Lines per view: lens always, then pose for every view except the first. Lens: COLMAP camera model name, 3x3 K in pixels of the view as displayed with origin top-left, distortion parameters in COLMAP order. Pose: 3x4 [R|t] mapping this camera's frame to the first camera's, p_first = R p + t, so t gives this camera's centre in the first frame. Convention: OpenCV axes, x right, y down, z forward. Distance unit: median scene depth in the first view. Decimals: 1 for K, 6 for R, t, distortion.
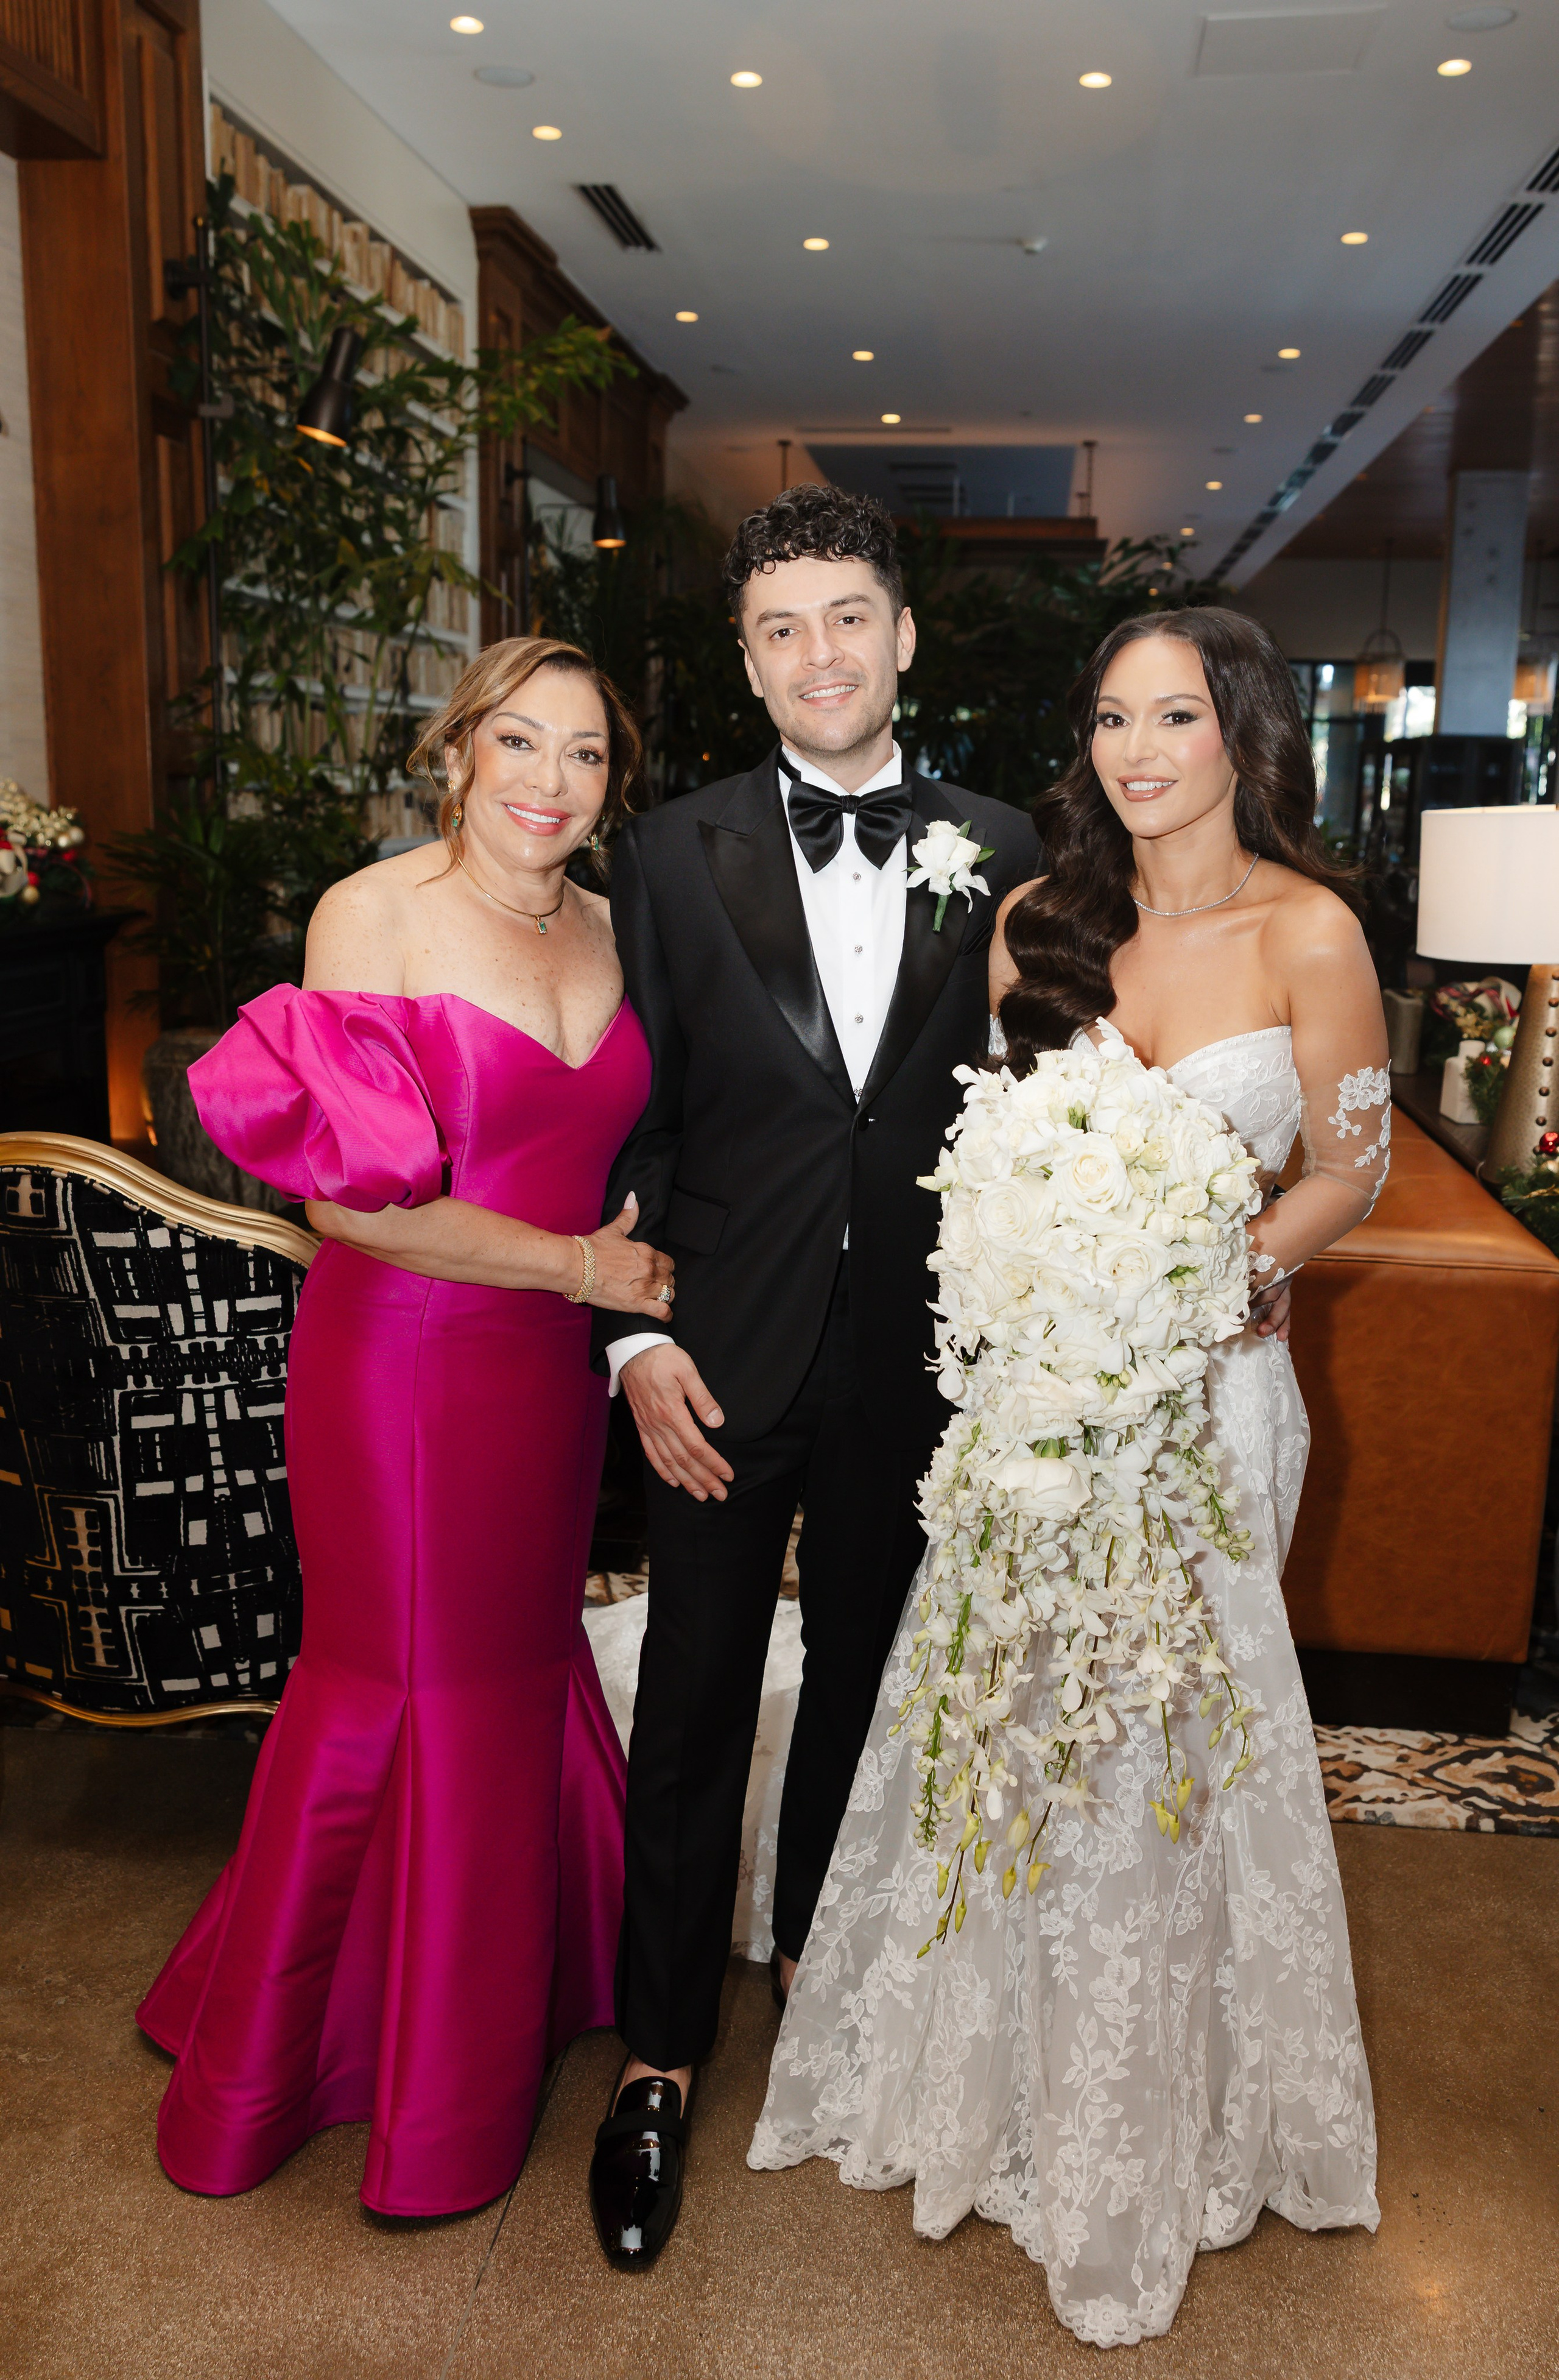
lens RADIAL K [[1974.1, 0, 824.8], [0, 1974.1, 1147.0], [0, 0, 1]] dist [0.004530, -0.002459]
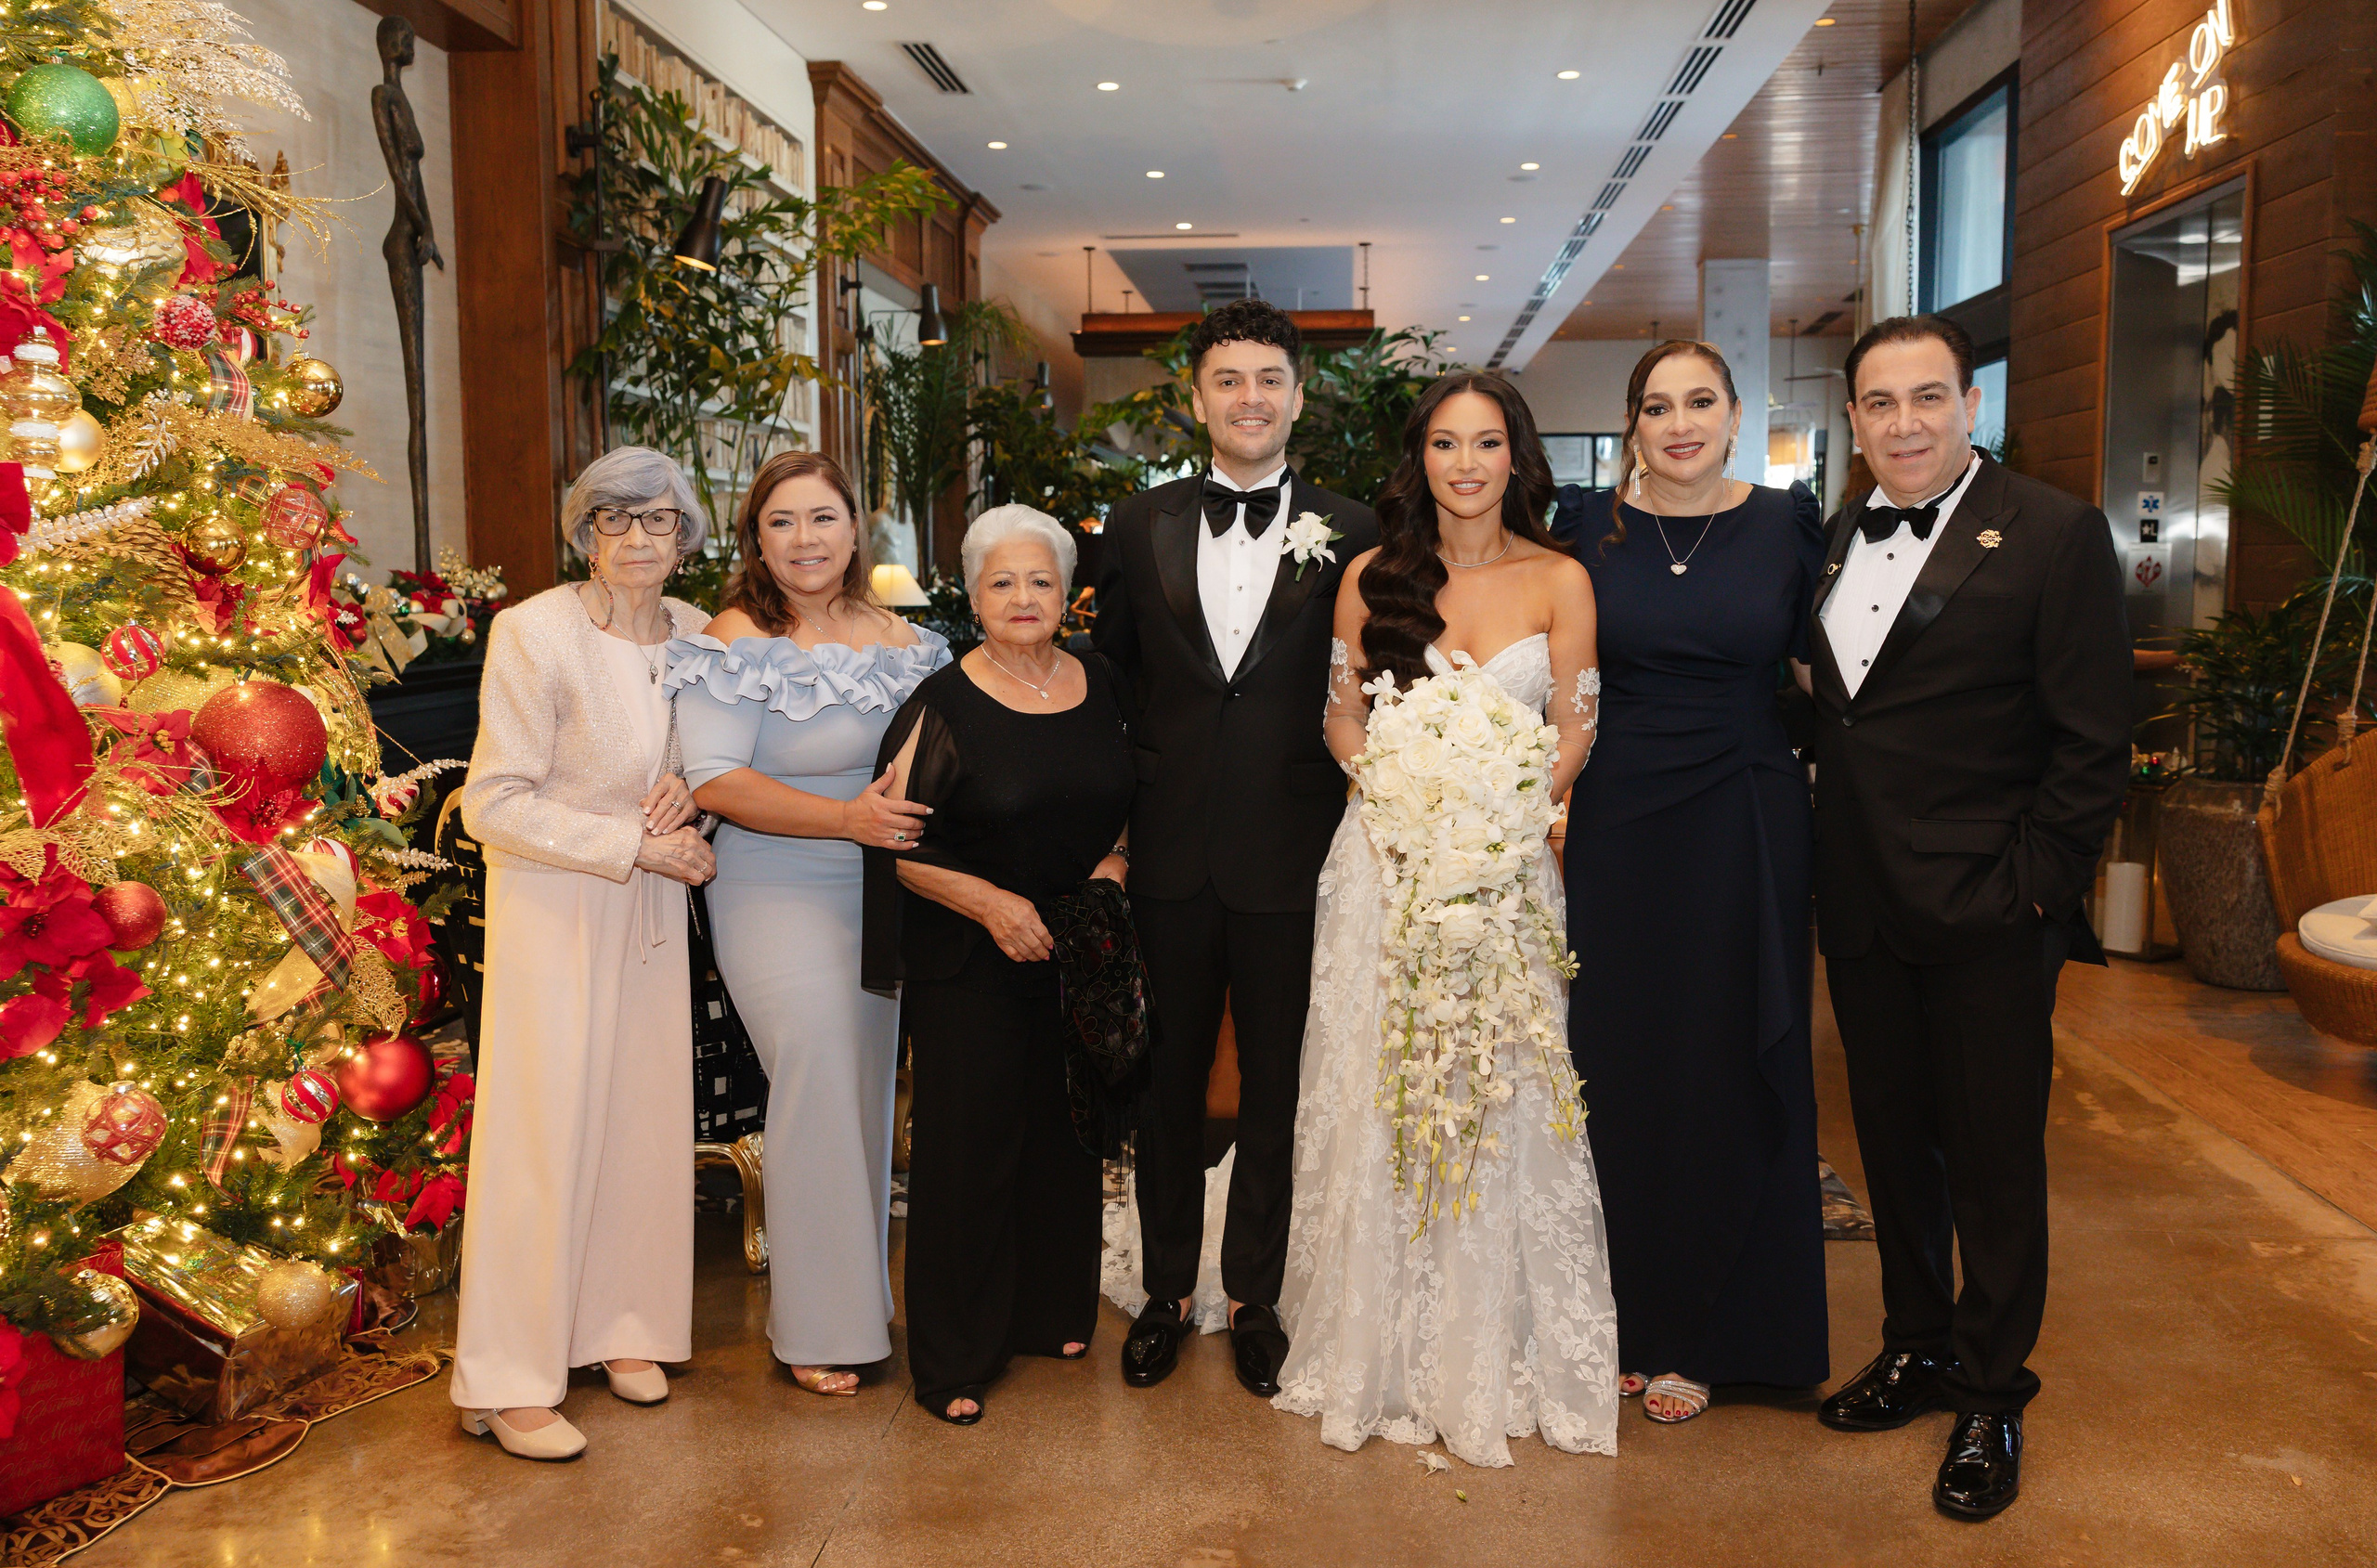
lens RADIAL K [[1971.7, 0, 1201.3], [0, 1971.7, 741.0], [0, 0, 1]] dist [0.012251, 0.004847]
pose [[0.999309, -0.026140, 0.026407, 0.034532], [0.028468, 0.995351, -0.092013, 0.117577], [-0.023879, 0.092701, 0.995408, -0.422232]]
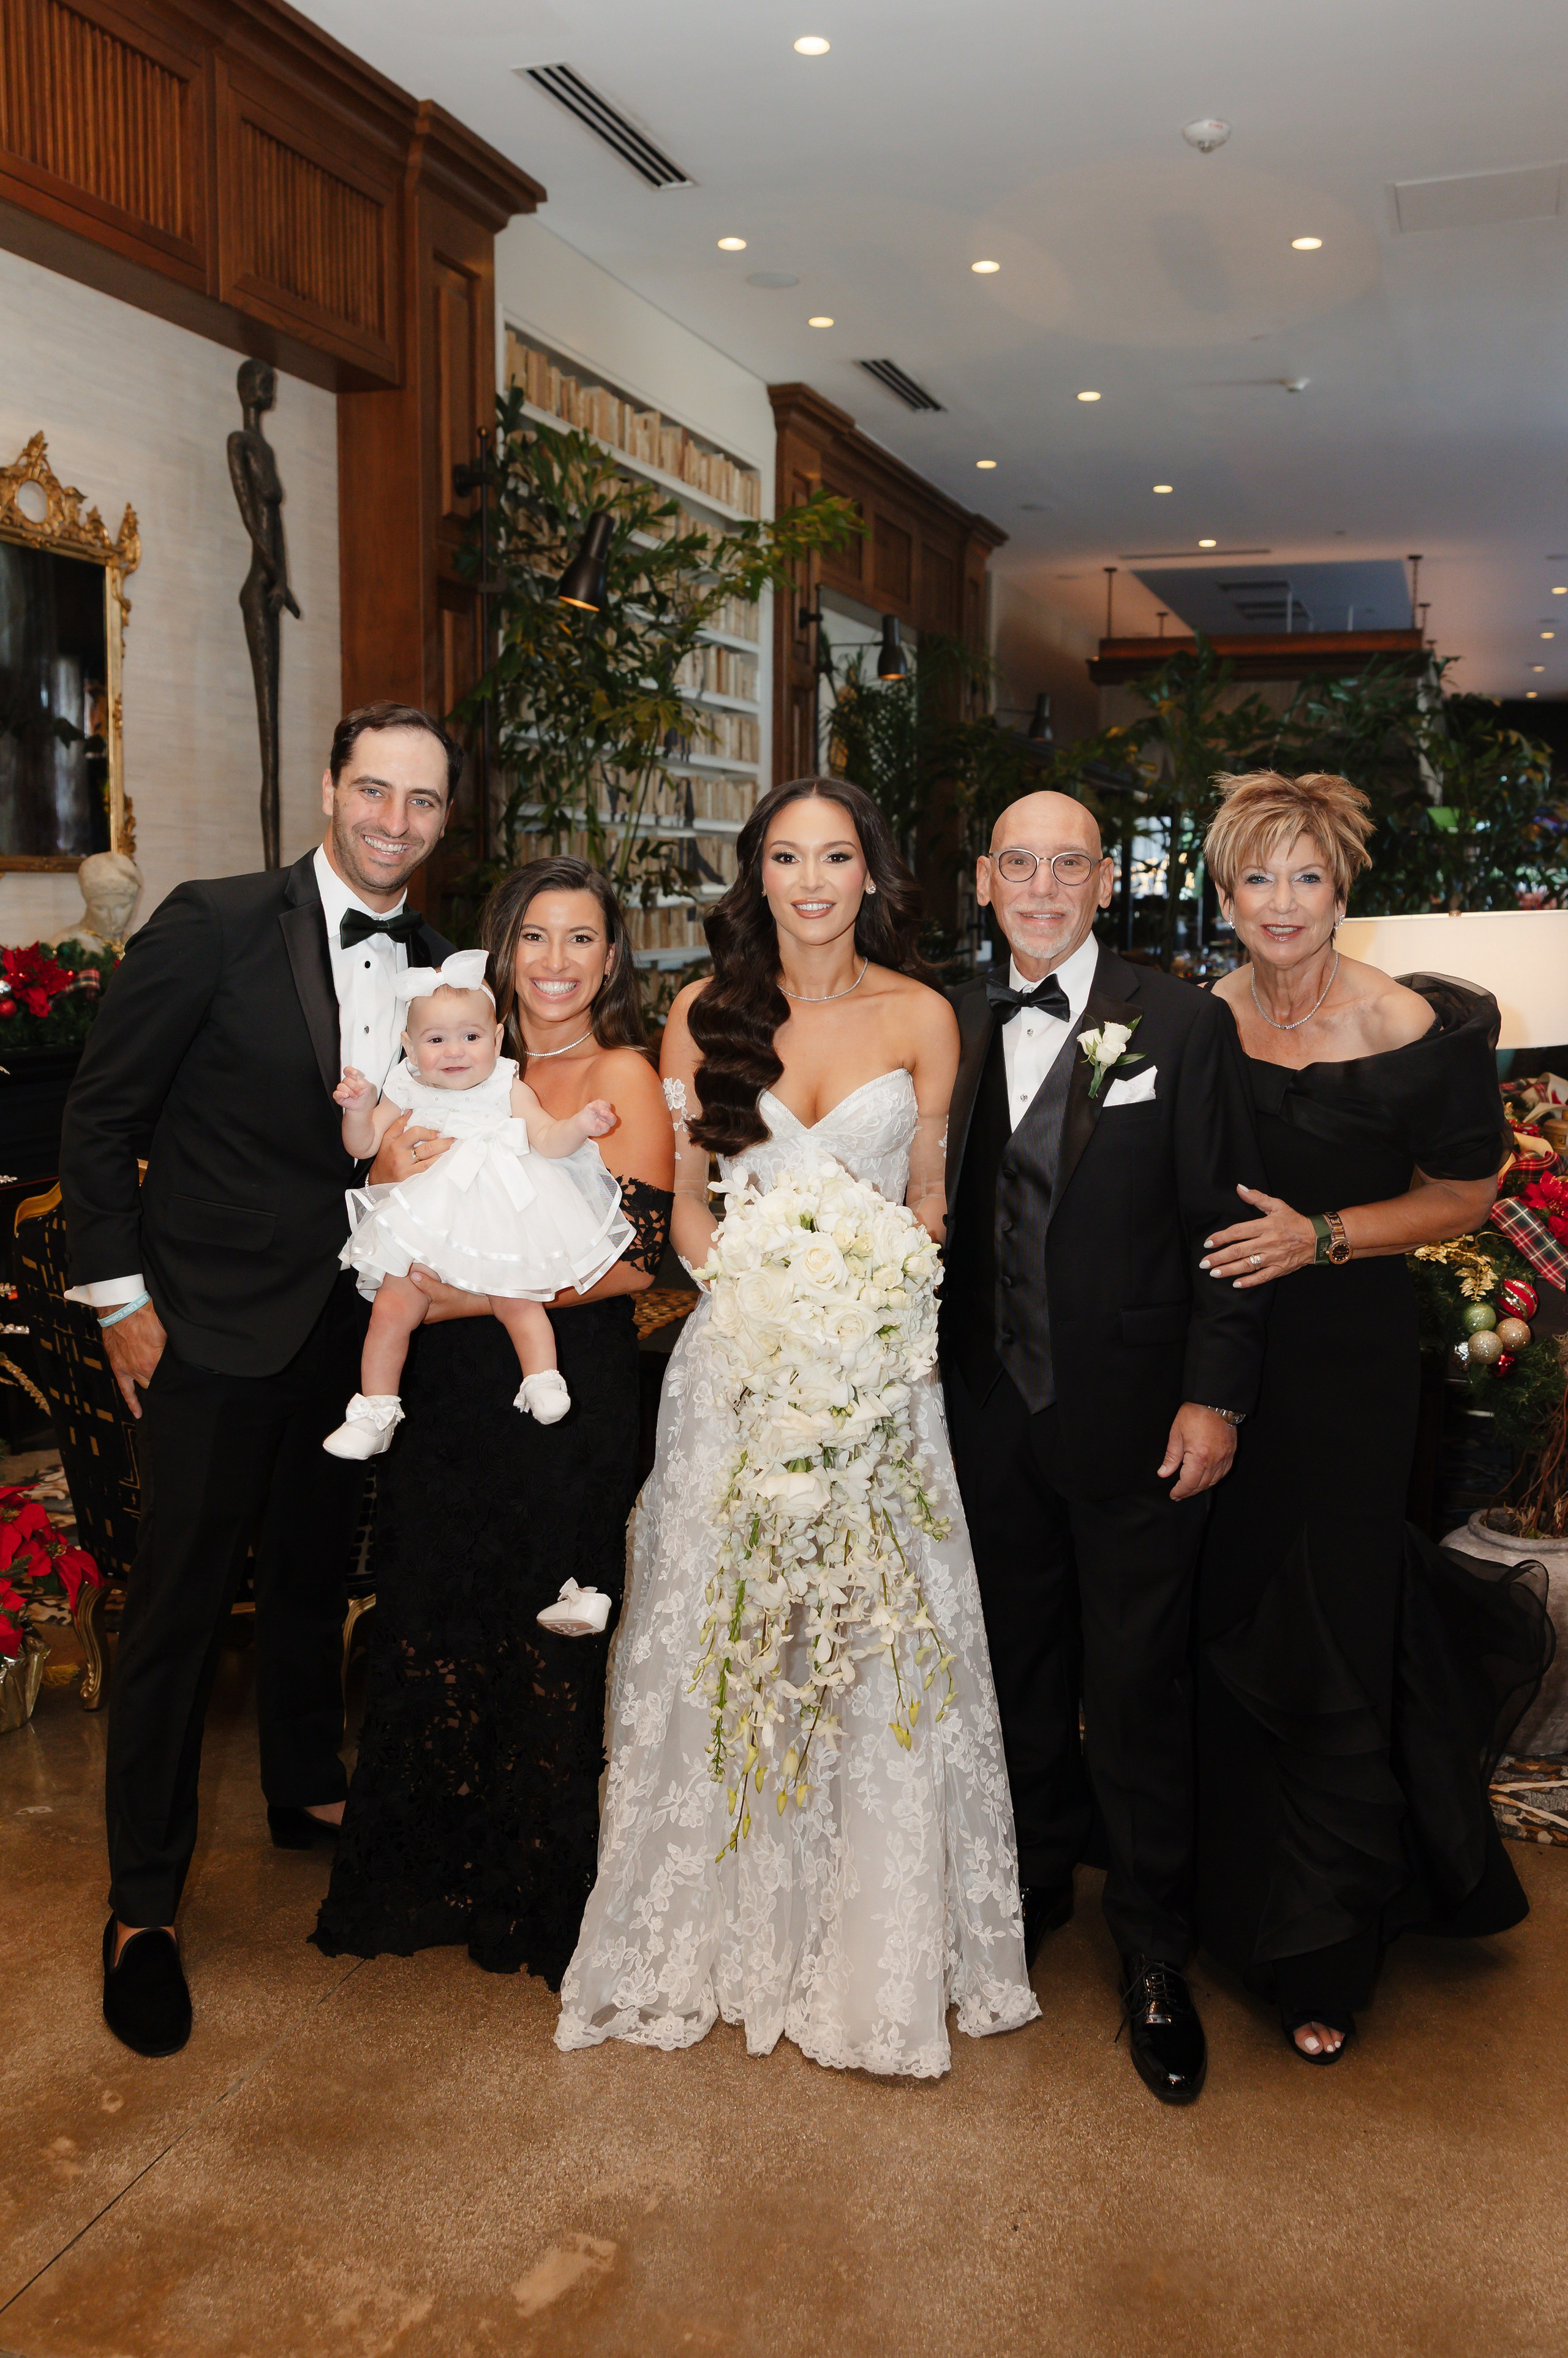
lens RADIAL K [[1997.7, 0, 807.0], [0, 1997.7, 1111.8], [0, 0, 1]] dist [0.007908, -0.003010]
pose [[0.977279, 0.013317, -0.211539, 0.291406], [-0.028845, 0.997095, -0.070489, 0.036137], [0.209986, 0.074989, 0.974824, -0.211435]]
